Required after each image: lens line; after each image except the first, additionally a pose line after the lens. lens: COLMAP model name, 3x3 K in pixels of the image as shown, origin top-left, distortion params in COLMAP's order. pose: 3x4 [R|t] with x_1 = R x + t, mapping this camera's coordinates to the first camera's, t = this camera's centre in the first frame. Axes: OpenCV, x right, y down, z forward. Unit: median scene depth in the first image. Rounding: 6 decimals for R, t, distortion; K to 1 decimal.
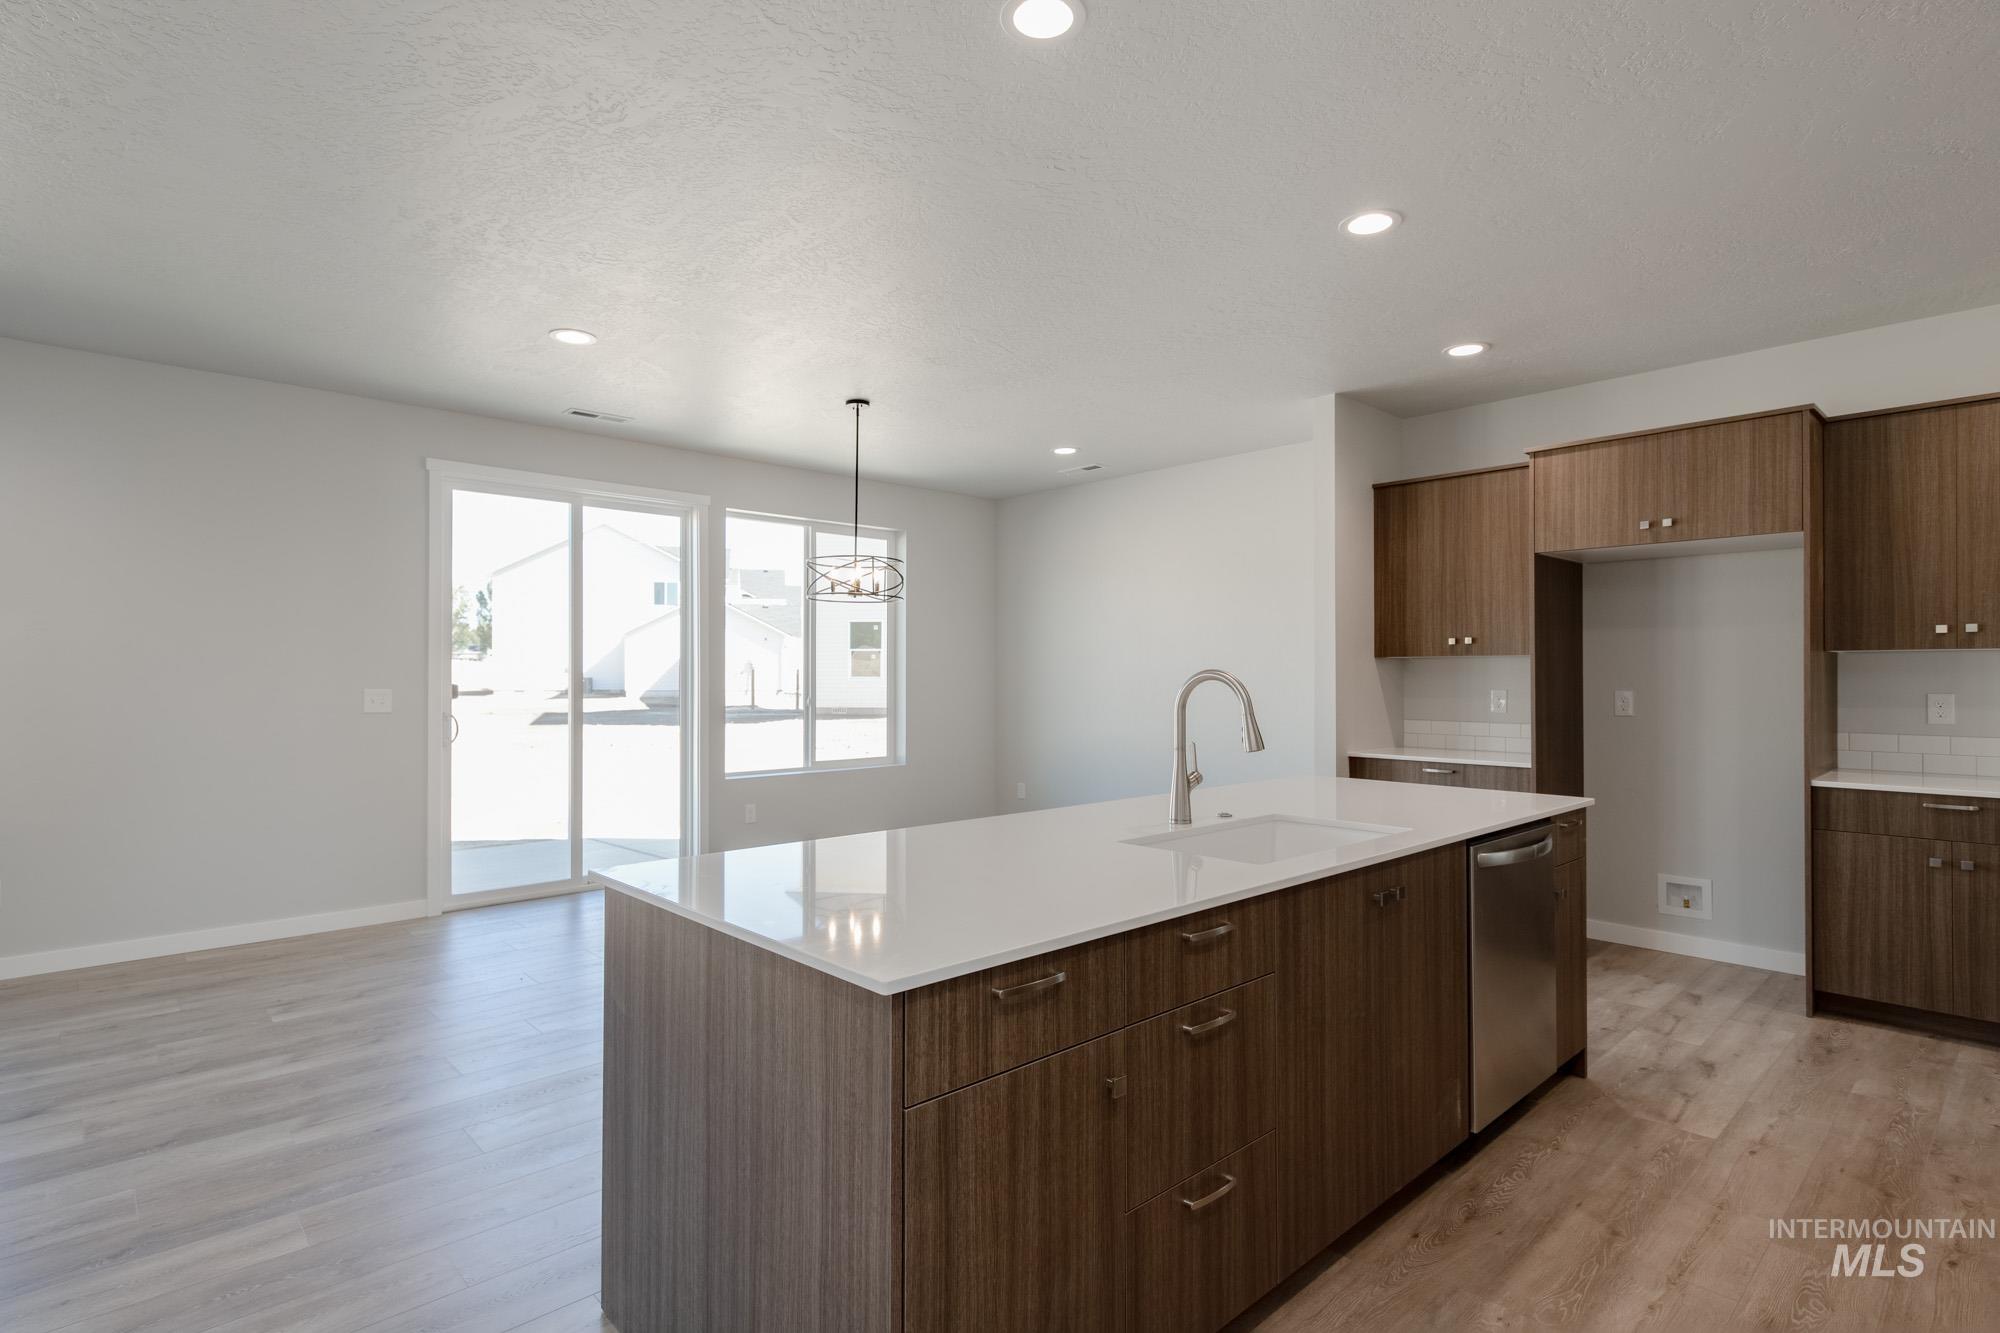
lens RADIAL K [[986.3, 0, 996.2], [0, 986.3, 671.0], [0, 0, 1]] dist [0.014167, -0.005790]
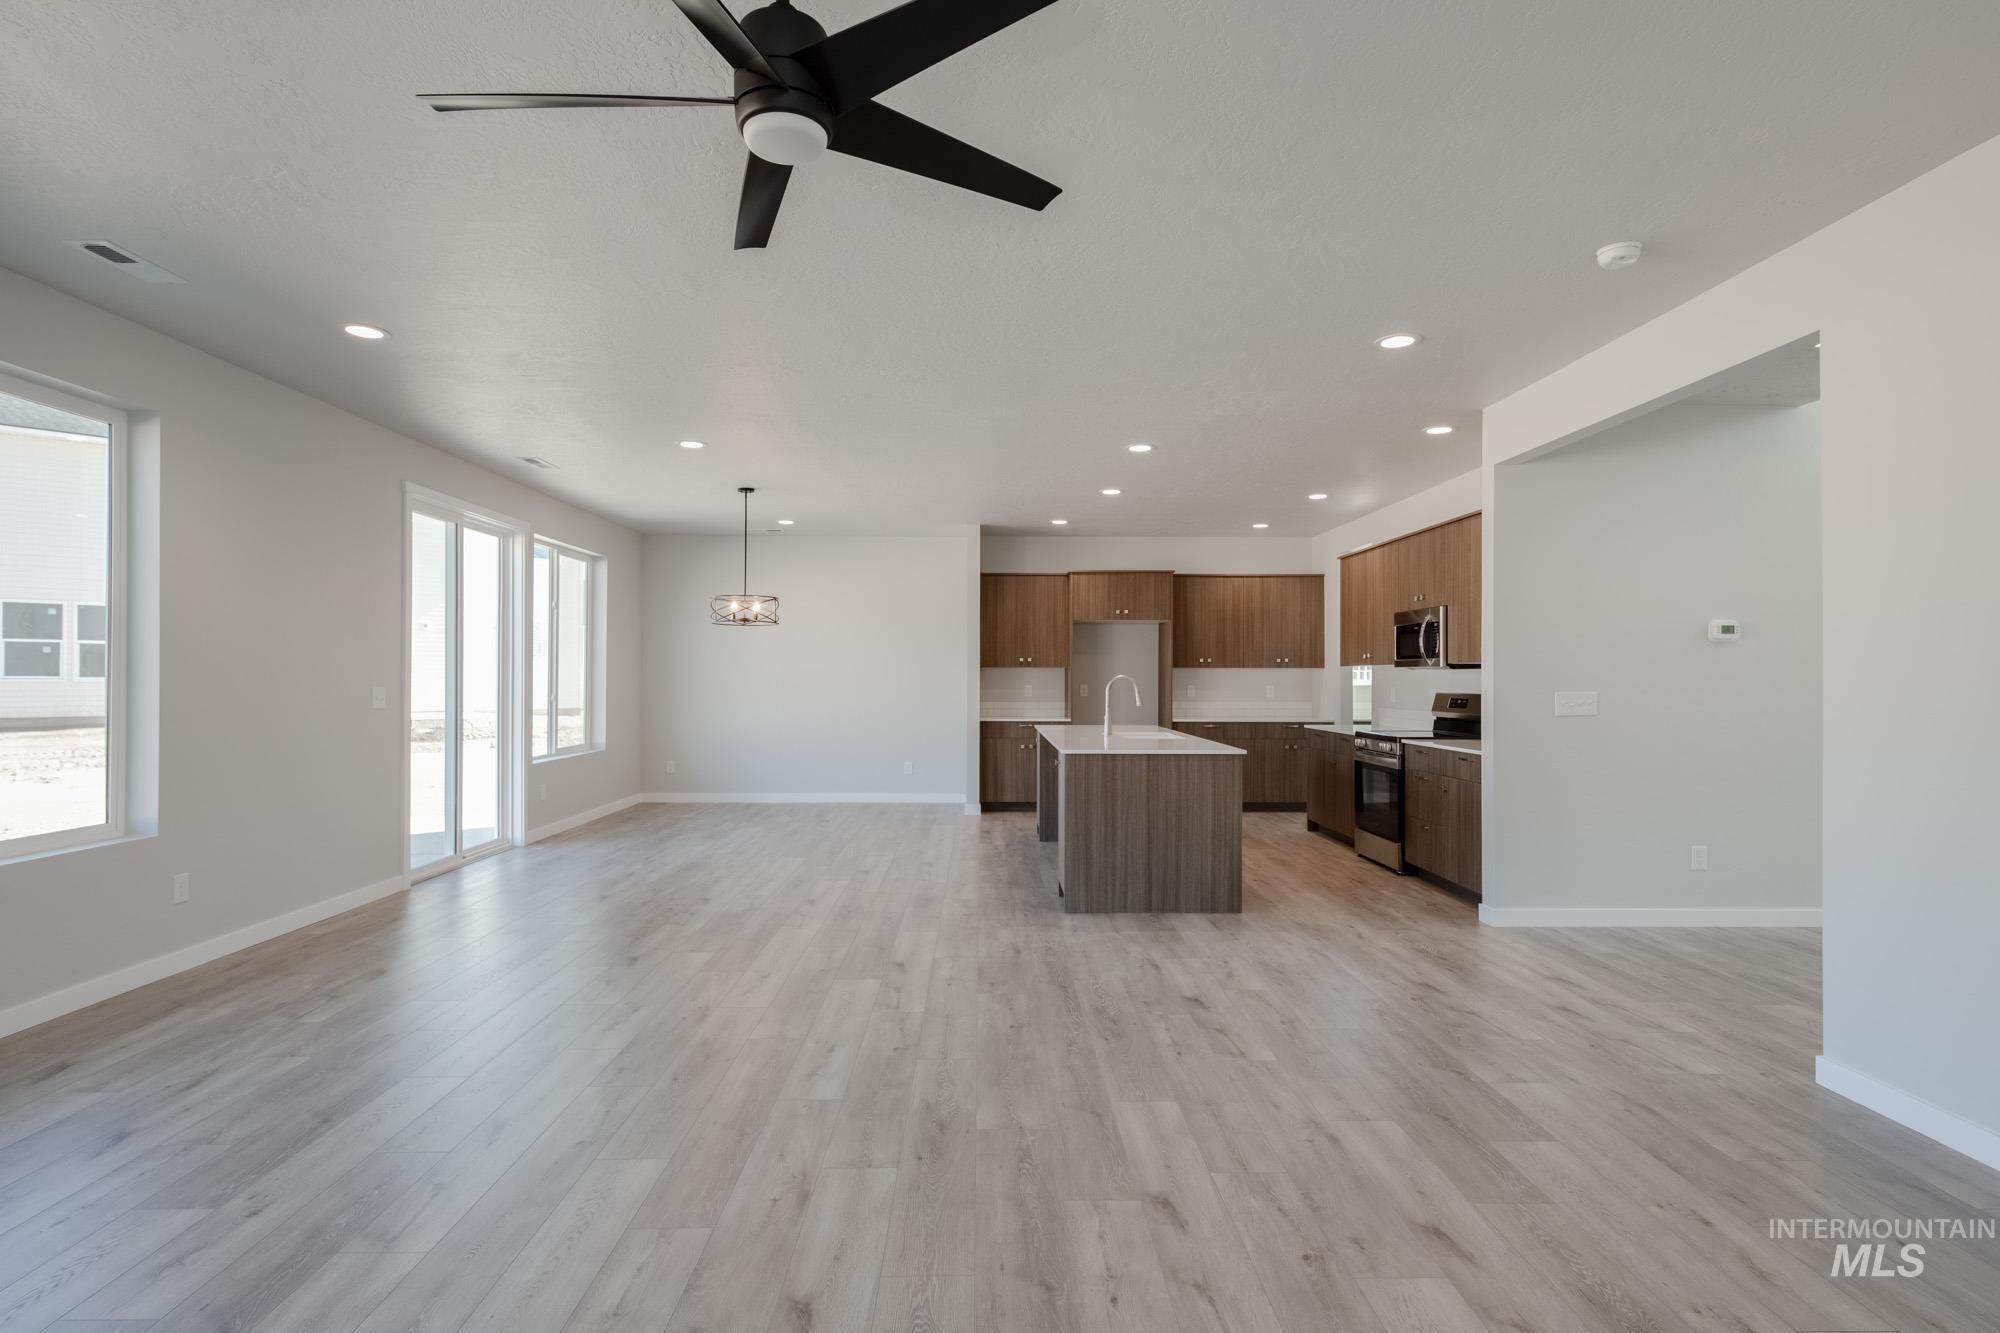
lens RADIAL K [[993.7, 0, 995.6], [0, 993.7, 666.0], [0, 0, 1]] dist [0.022748, -0.011073]
pose [[0.670062, 0.010229, 0.742235, -1.173889], [-0.006414, 0.999948, -0.007990, -0.001850], [-0.742277, 0.000593, 0.670092, -0.310595]]
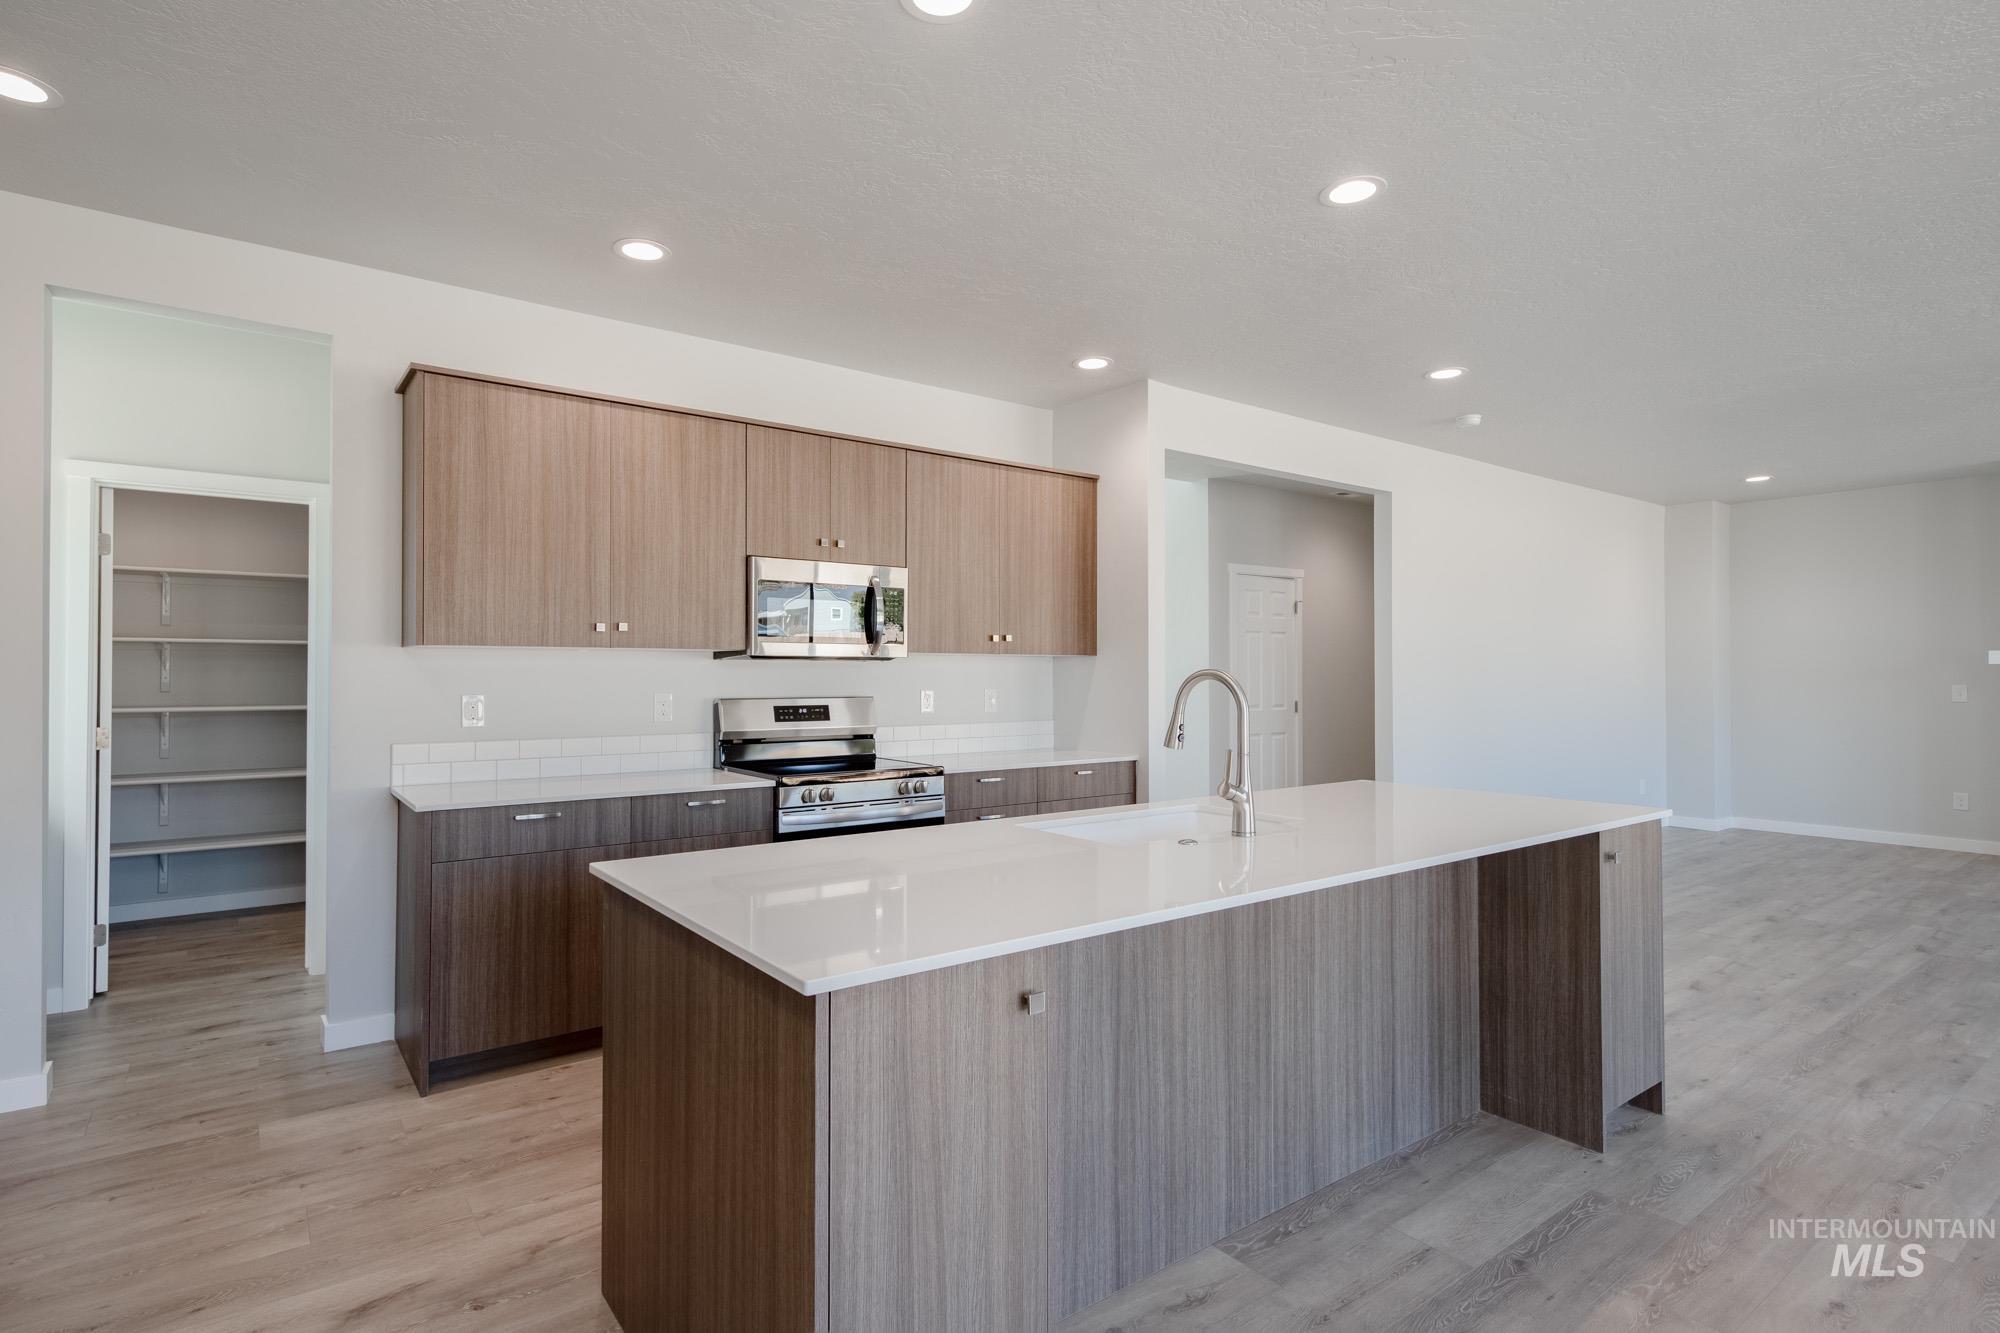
lens RADIAL K [[994.6, 0, 977.5], [0, 994.6, 663.1], [0, 0, 1]] dist [0.020667, -0.007238]
pose [[-0.993633, -0.000168, 0.112668, 0.203181], [-0.001894, 0.999883, -0.015211, 0.004026], [-0.112652, -0.015327, -0.993516, 1.198958]]
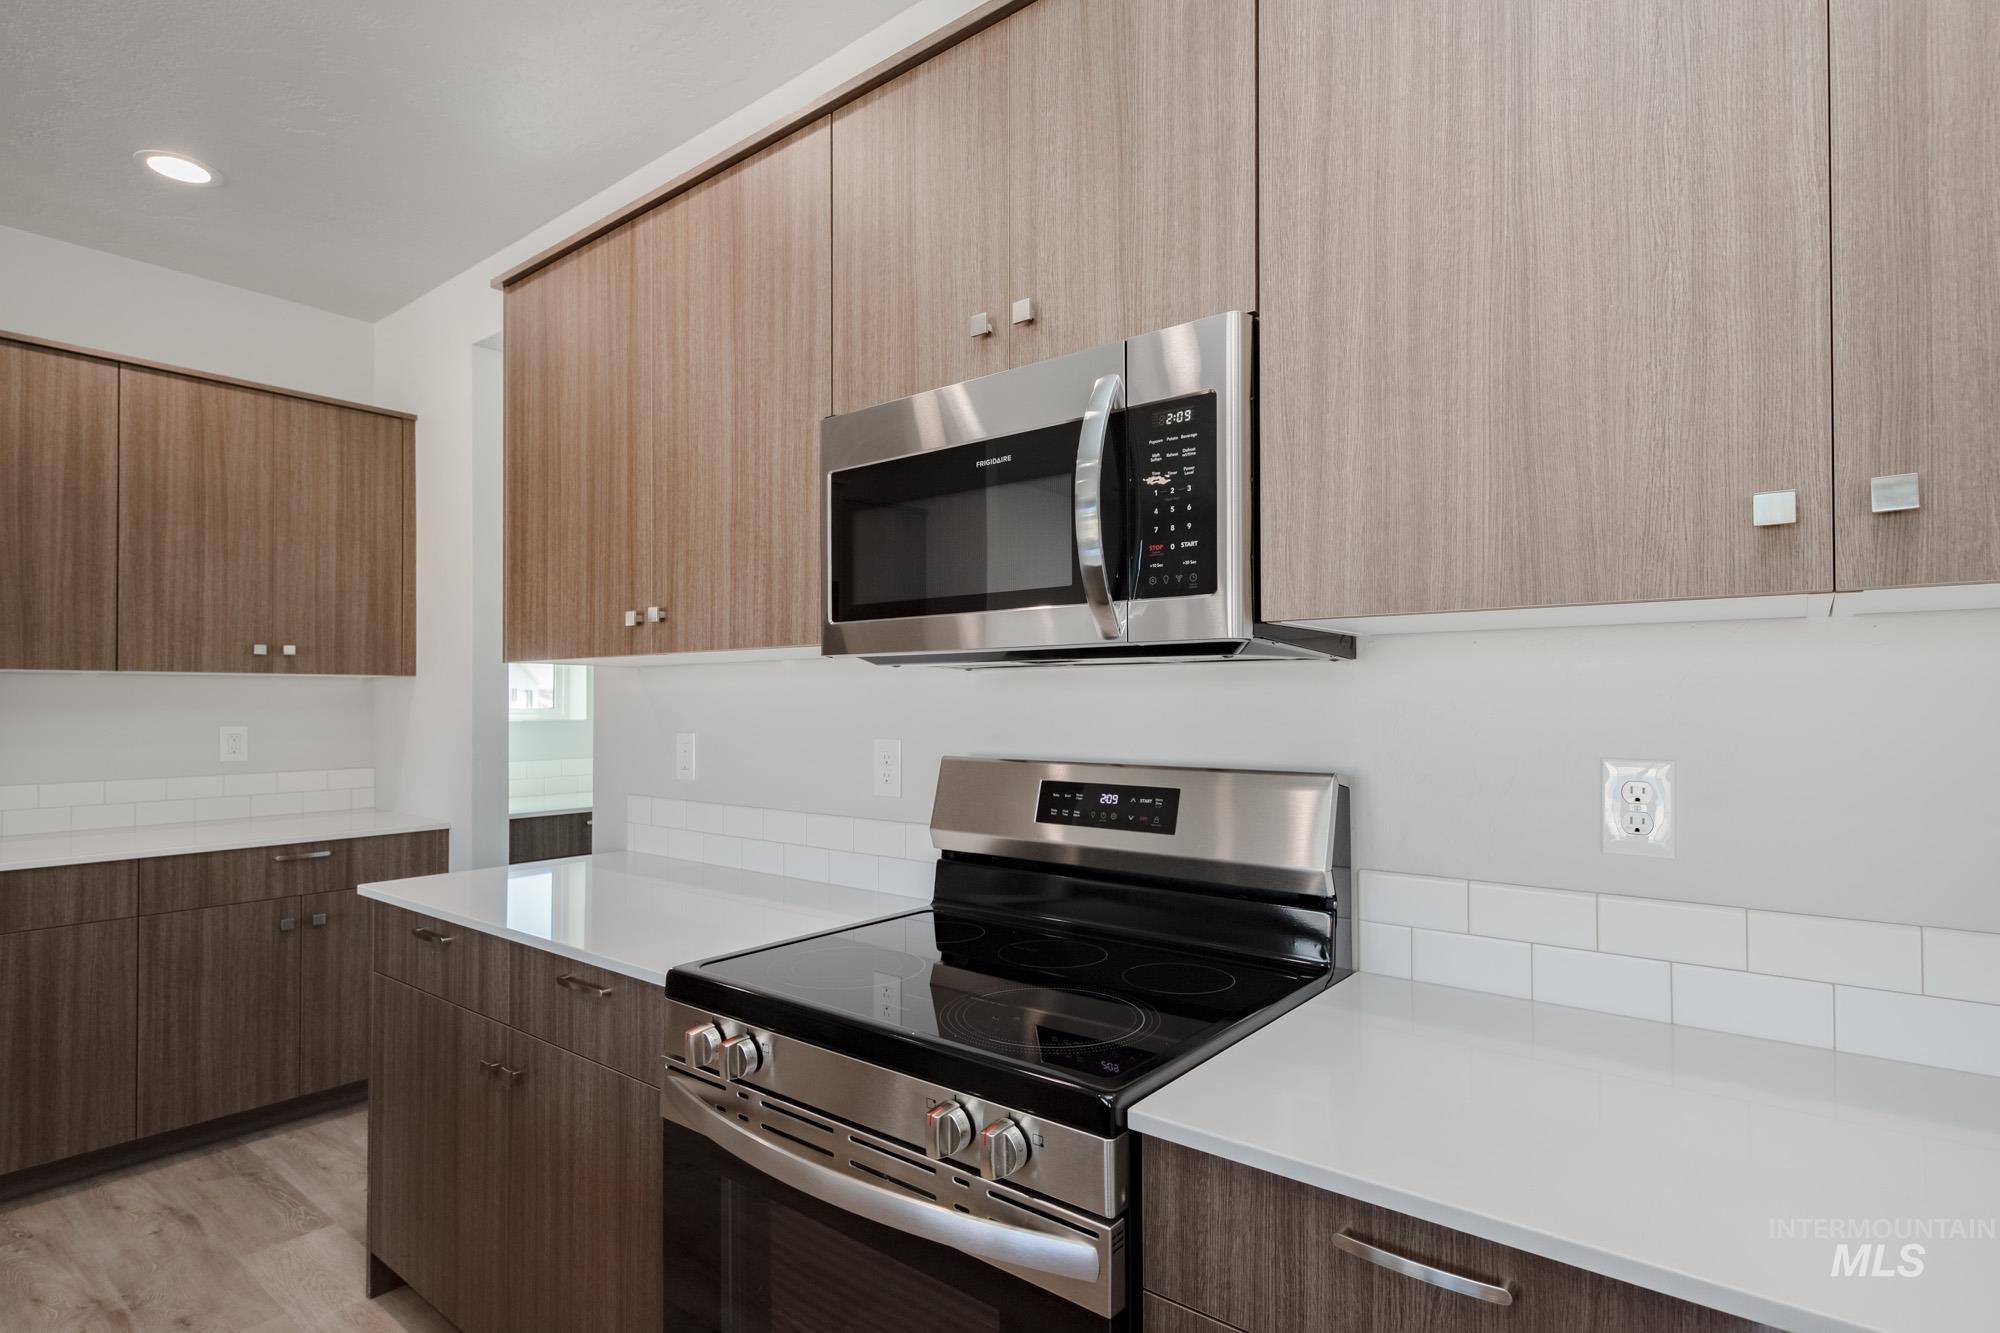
lens RADIAL K [[985.5, 0, 989.5], [0, 985.5, 693.4], [0, 0, 1]] dist [0.013367, -0.000789]
pose [[-0.151186, 0.009692, 0.988458, 0.128092], [-0.004441, 0.999935, -0.010484, 0.001119], [-0.988495, -0.005975, -0.151133, 0.305805]]
